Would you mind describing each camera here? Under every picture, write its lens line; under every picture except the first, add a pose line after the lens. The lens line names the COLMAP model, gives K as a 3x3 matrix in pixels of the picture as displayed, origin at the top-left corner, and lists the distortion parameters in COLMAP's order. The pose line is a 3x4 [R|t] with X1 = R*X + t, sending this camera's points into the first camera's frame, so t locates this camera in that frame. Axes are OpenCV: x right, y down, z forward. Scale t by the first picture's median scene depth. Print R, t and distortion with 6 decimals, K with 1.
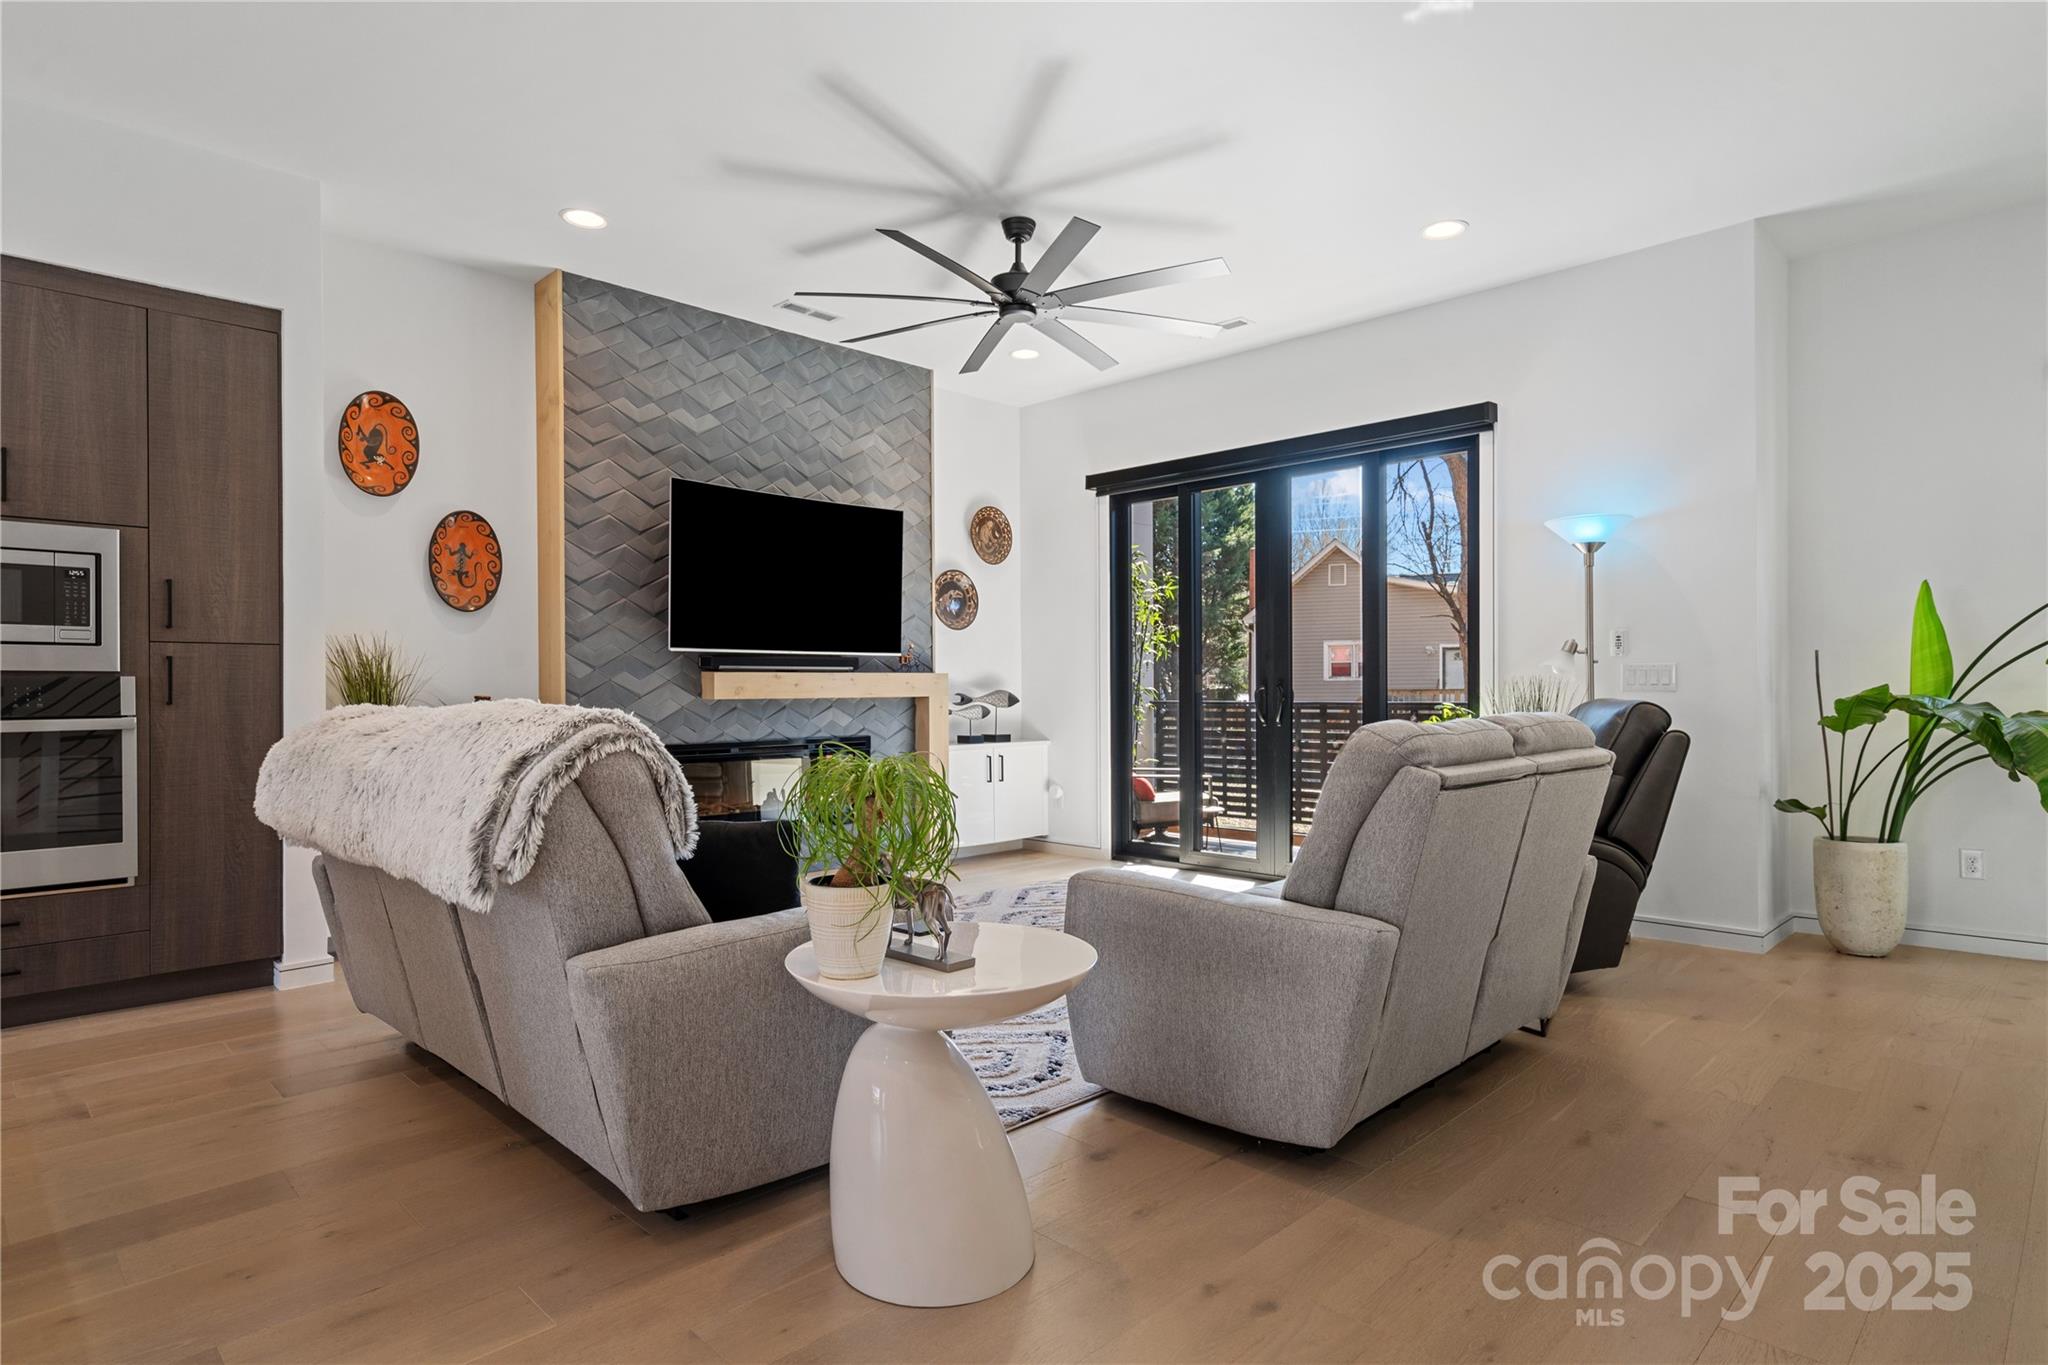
lens RADIAL K [[1103.8, 0, 1013.9], [0, 1103.8, 682.0], [0, 0, 1]] dist [0.004261, 0.006269]
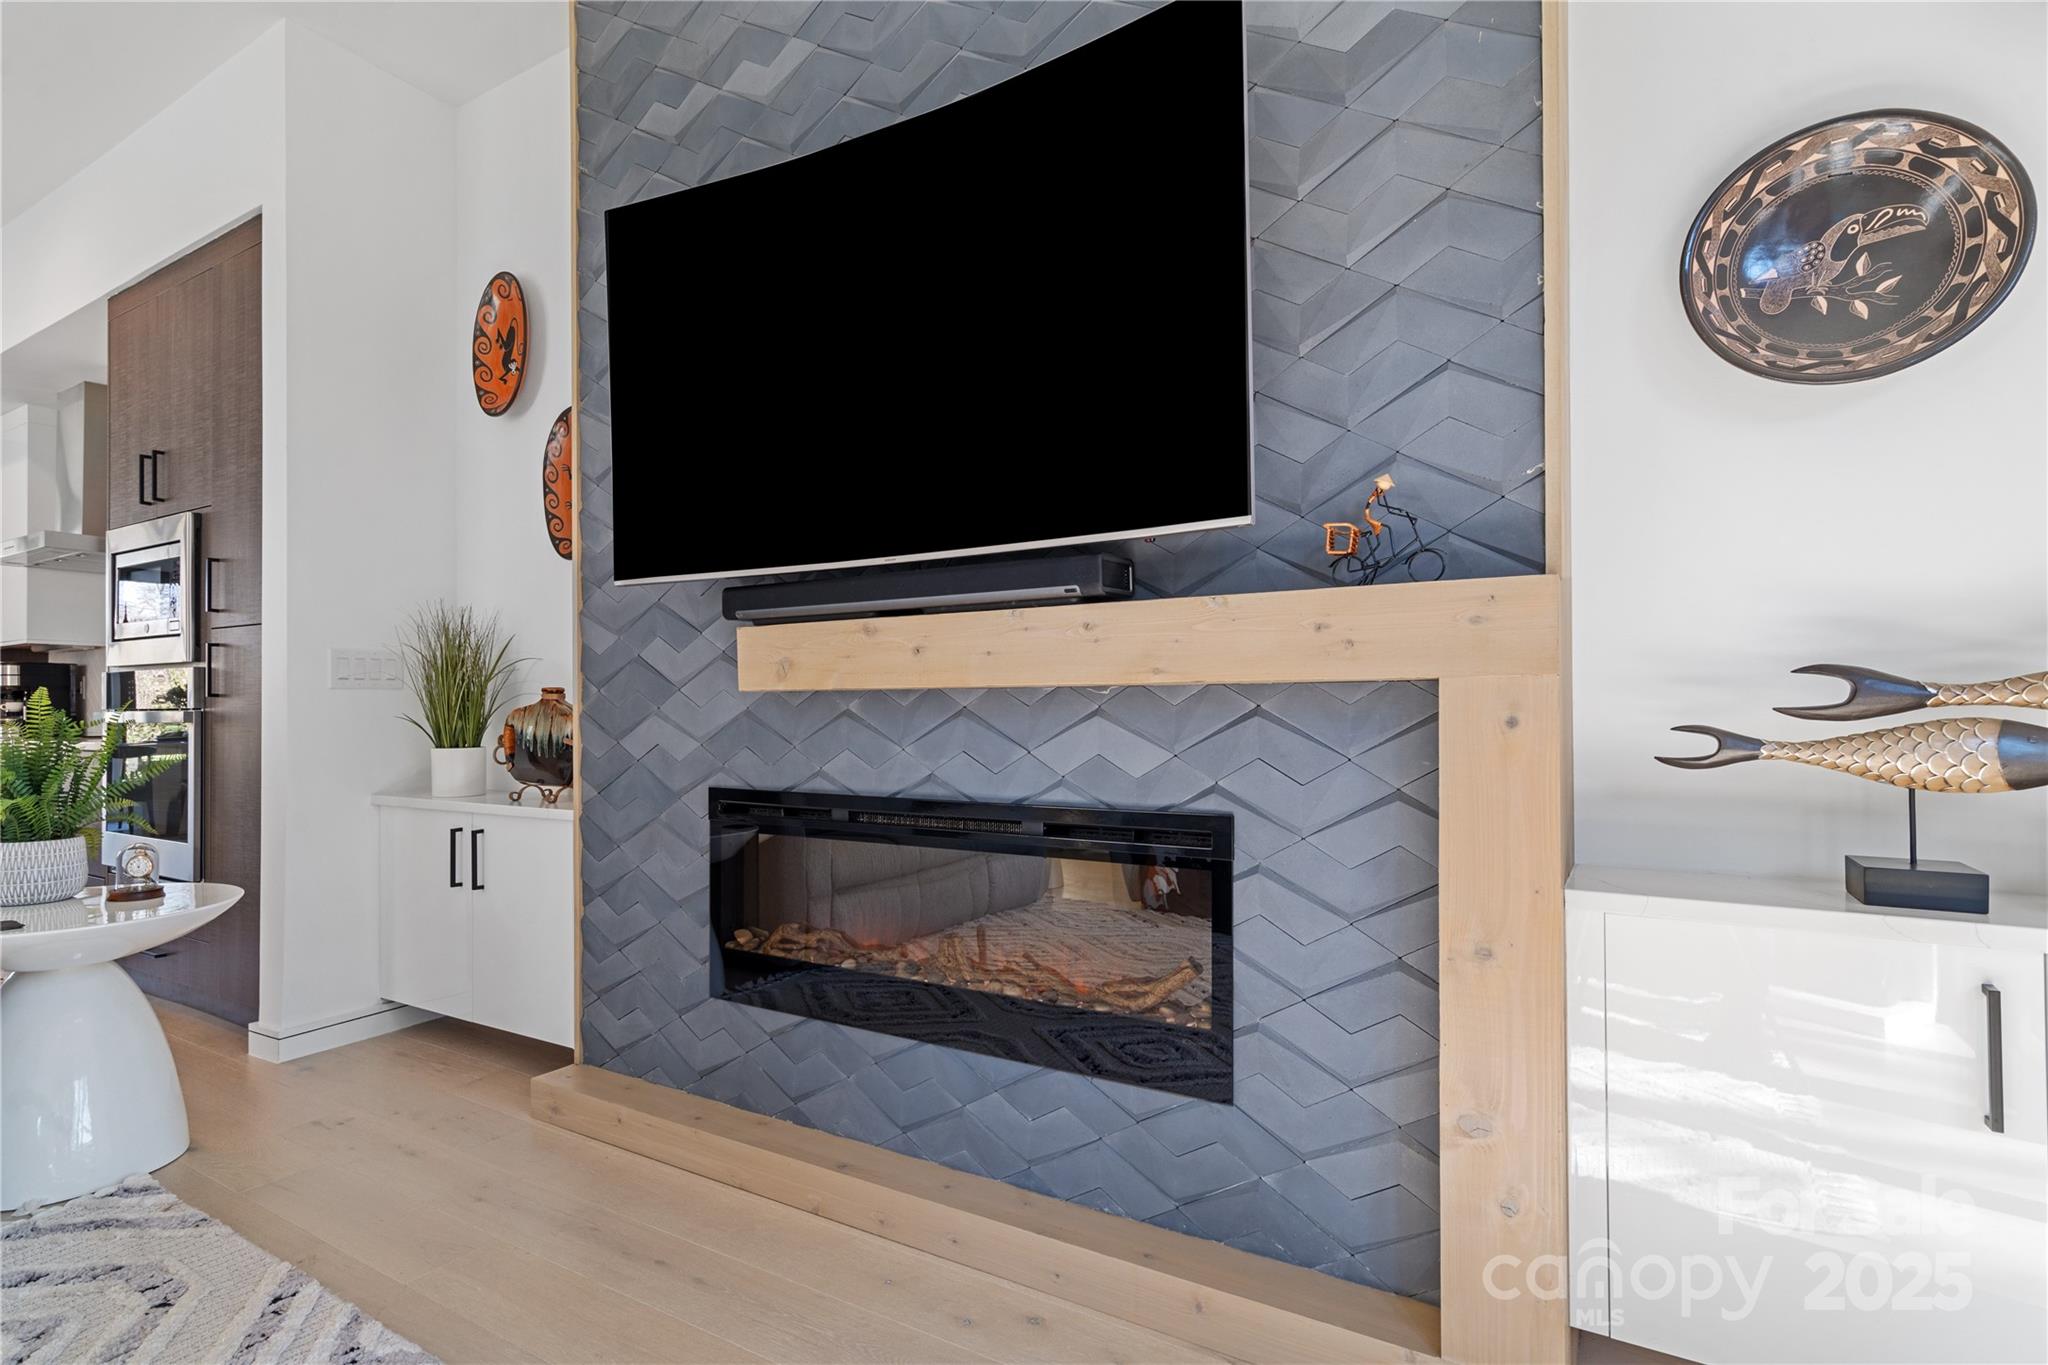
lens RADIAL K [[992.6, 0, 1033.2], [0, 992.6, 702.8], [0, 0, 1]] dist [-0.000878, 0.000321]
pose [[0.250189, -0.002812, -0.968193, 0.137183], [0.008157, 0.999966, -0.000797, 0.022900], [0.968163, -0.007698, 0.250203, 1.064747]]
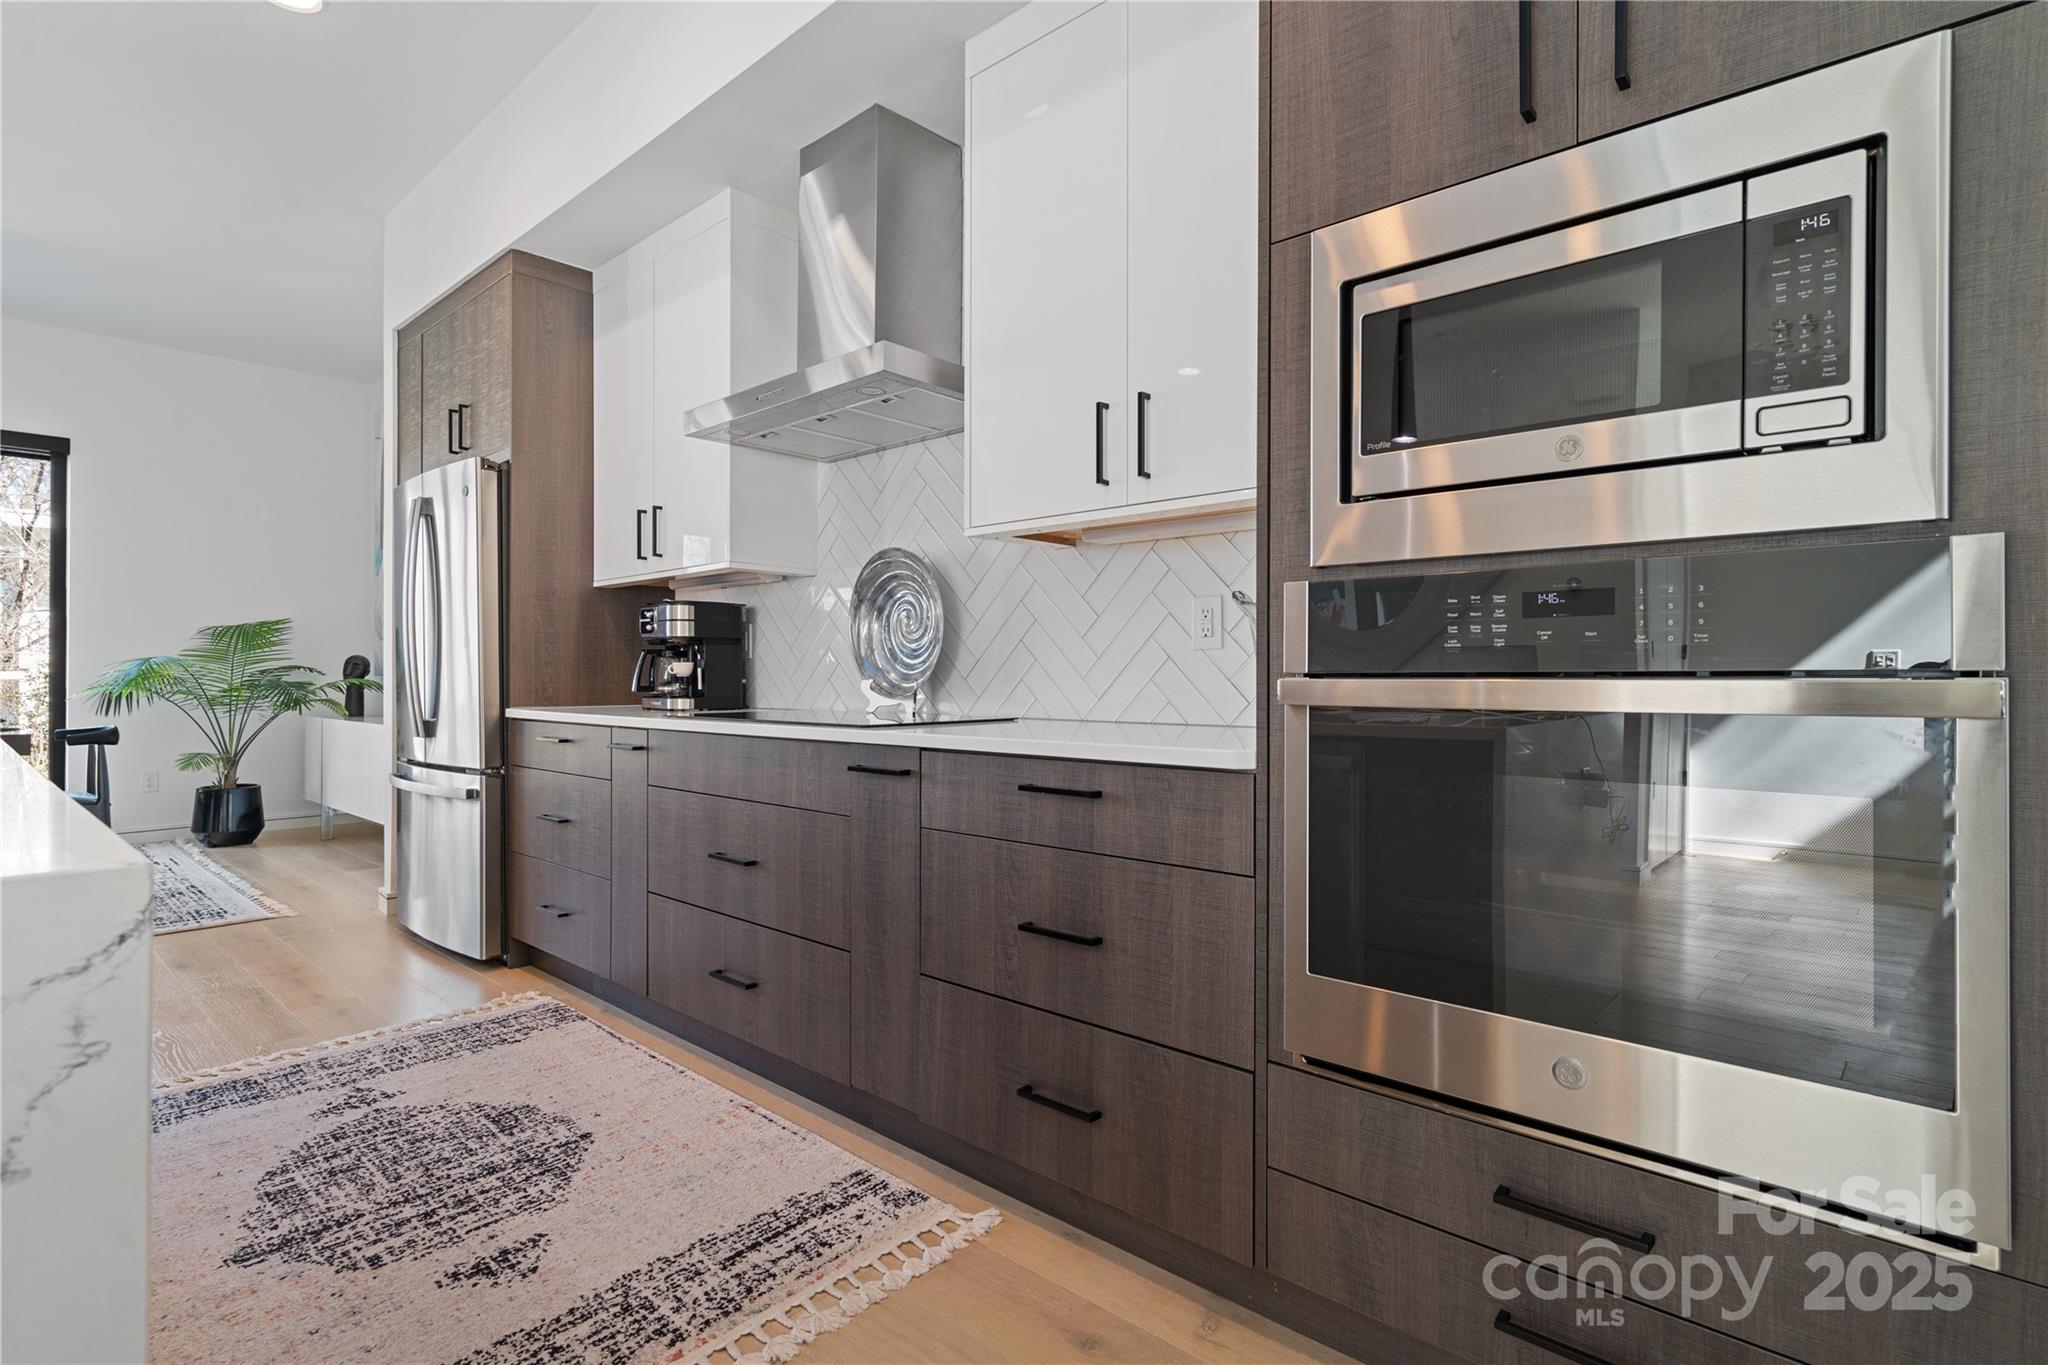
lens RADIAL K [[992.6, 0, 1017.7], [0, 992.6, 679.9], [0, 0, 1]] dist [-0.000878, 0.000321]
pose [[0.050195, 0.004670, -0.998729, -0.399655], [0.001367, 0.999988, 0.004744, 0.022426], [0.998739, -0.001603, 0.050188, 0.532487]]
